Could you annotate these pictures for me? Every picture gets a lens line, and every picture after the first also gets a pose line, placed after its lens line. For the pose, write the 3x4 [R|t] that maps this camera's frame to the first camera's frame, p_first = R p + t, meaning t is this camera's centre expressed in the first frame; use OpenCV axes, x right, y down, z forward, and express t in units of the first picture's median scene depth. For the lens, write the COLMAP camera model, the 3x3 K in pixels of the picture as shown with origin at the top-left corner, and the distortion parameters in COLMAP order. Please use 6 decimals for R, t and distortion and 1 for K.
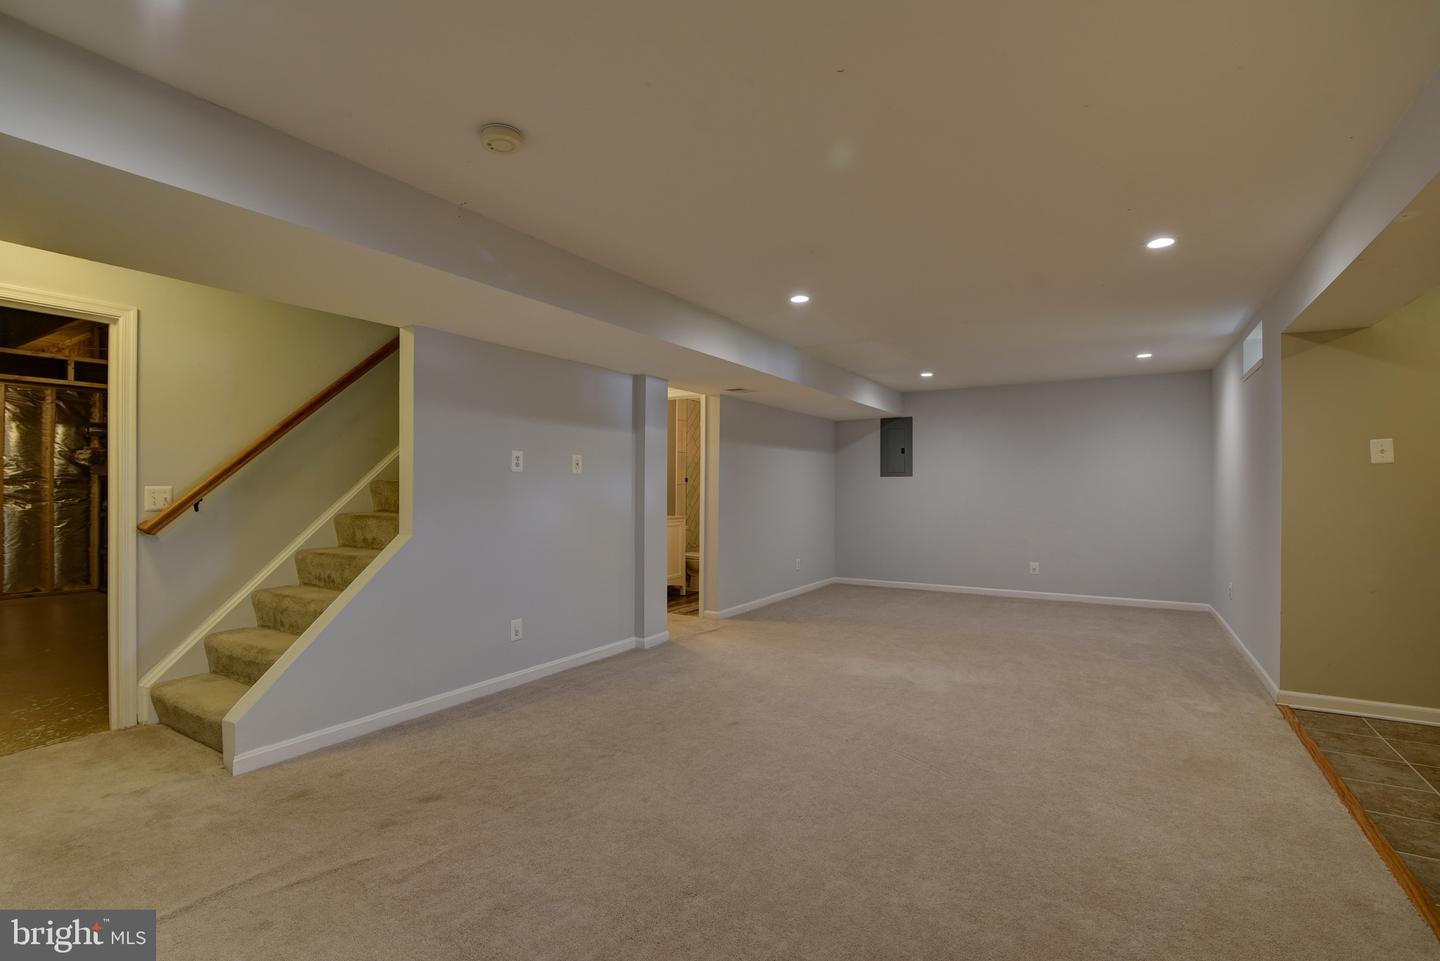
lens RADIAL K [[658.4, 0, 720.2], [0, 658.4, 487.1], [0, 0, 1]] dist [-0.019321, 0.001002]
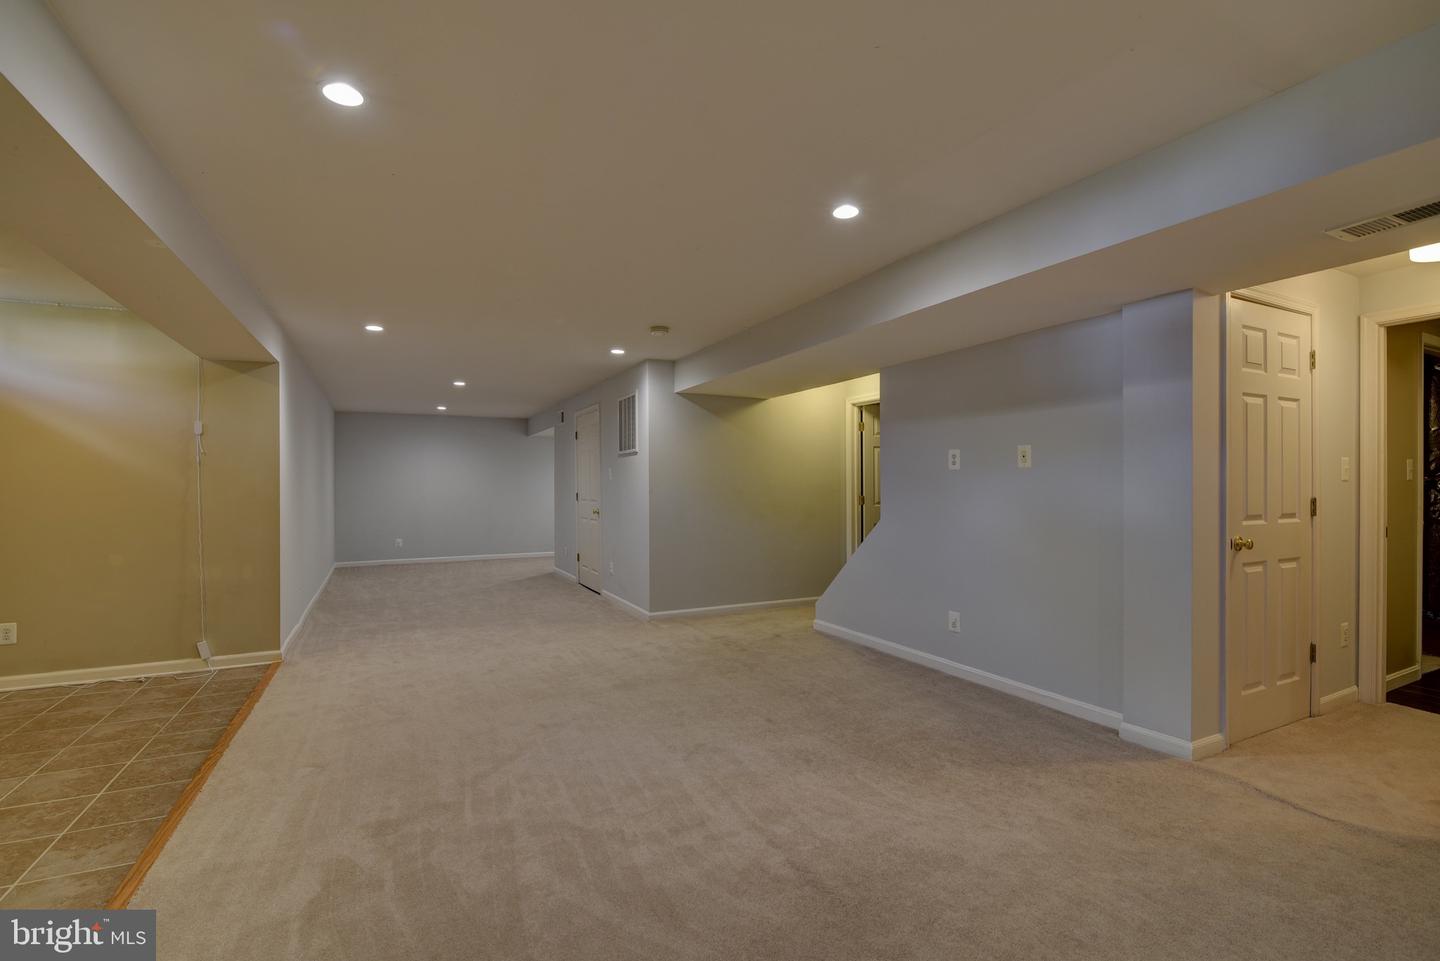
lens RADIAL K [[658.4, 0, 720.2], [0, 658.4, 487.1], [0, 0, 1]] dist [-0.019321, 0.001002]
pose [[-0.529199, 0.003774, -0.848489, 0.685222], [0.005000, 0.999987, 0.001329, 0.000795], [0.848483, -0.003539, -0.529211, 1.103085]]
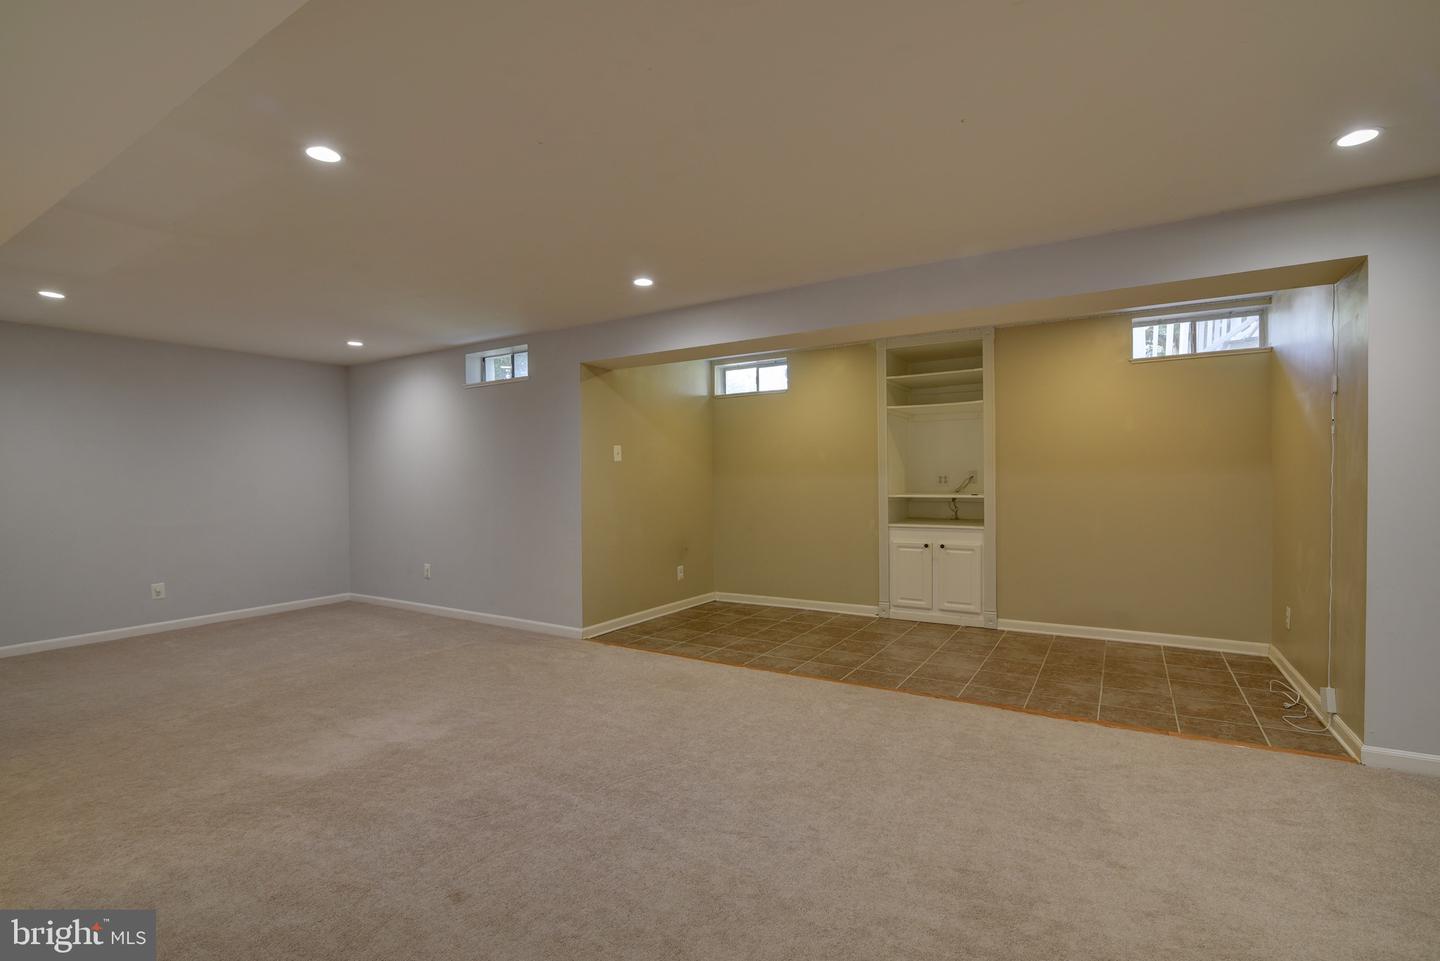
lens RADIAL K [[658.4, 0, 720.2], [0, 658.4, 487.1], [0, 0, 1]] dist [-0.019321, 0.001002]
pose [[-0.001749, -0.017107, 0.999852, -0.403620], [0.009082, 0.999812, 0.017122, -0.001077], [-0.999957, 0.009110, -0.001593, 0.579328]]
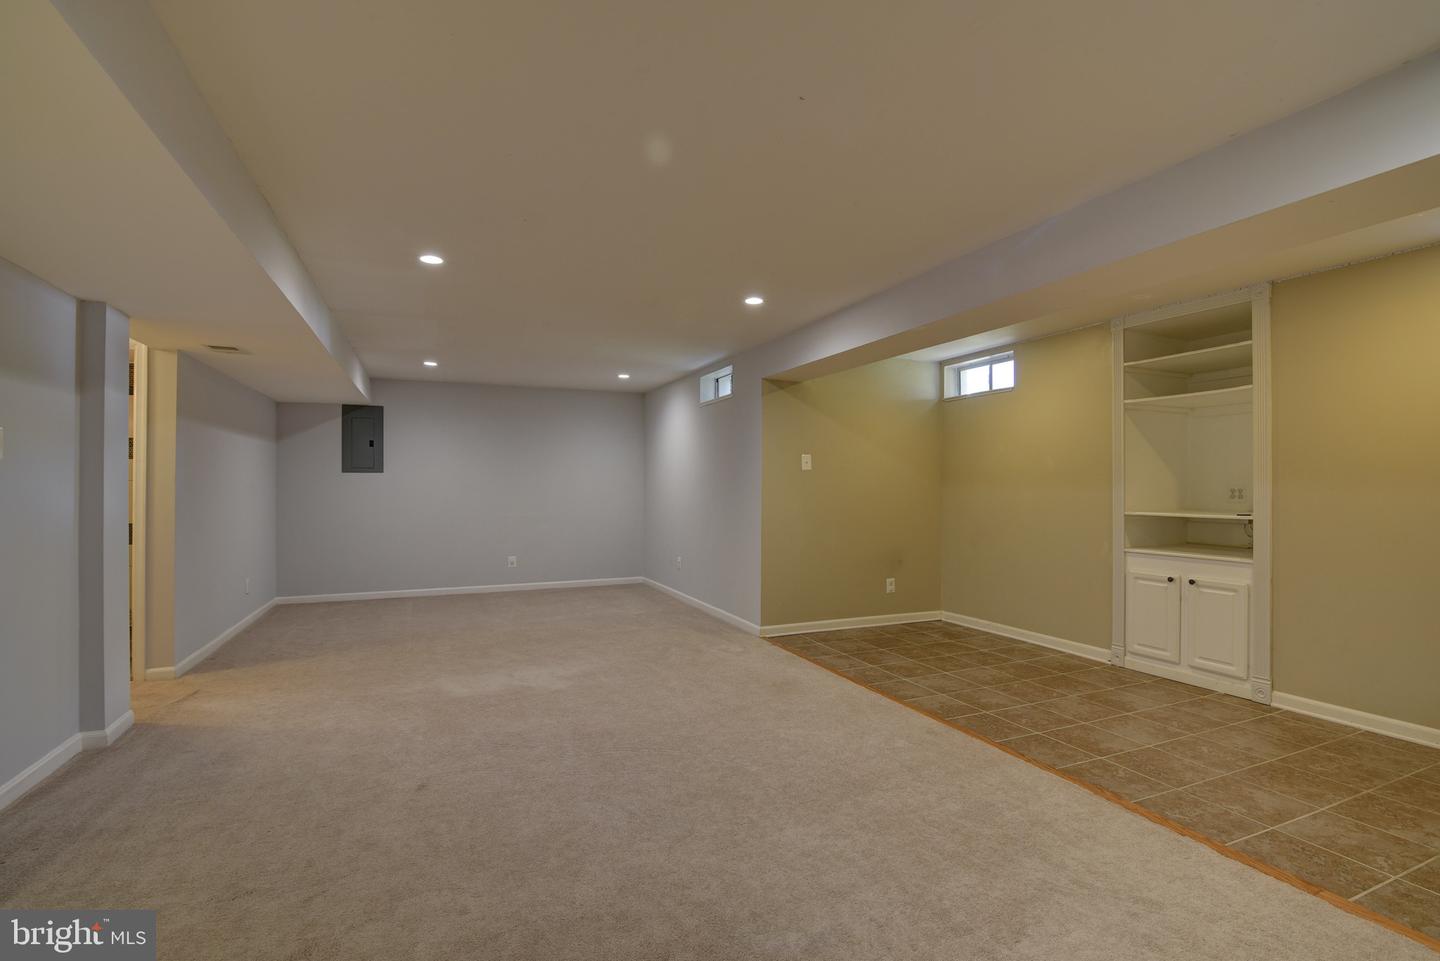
lens RADIAL K [[658.4, 0, 720.2], [0, 658.4, 487.1], [0, 0, 1]] dist [-0.019321, 0.001002]
pose [[0.570049, -0.002234, 0.821608, -0.313217], [-0.001748, 0.999991, 0.003932, -0.001785], [-0.821609, -0.003678, 0.570039, 0.197337]]
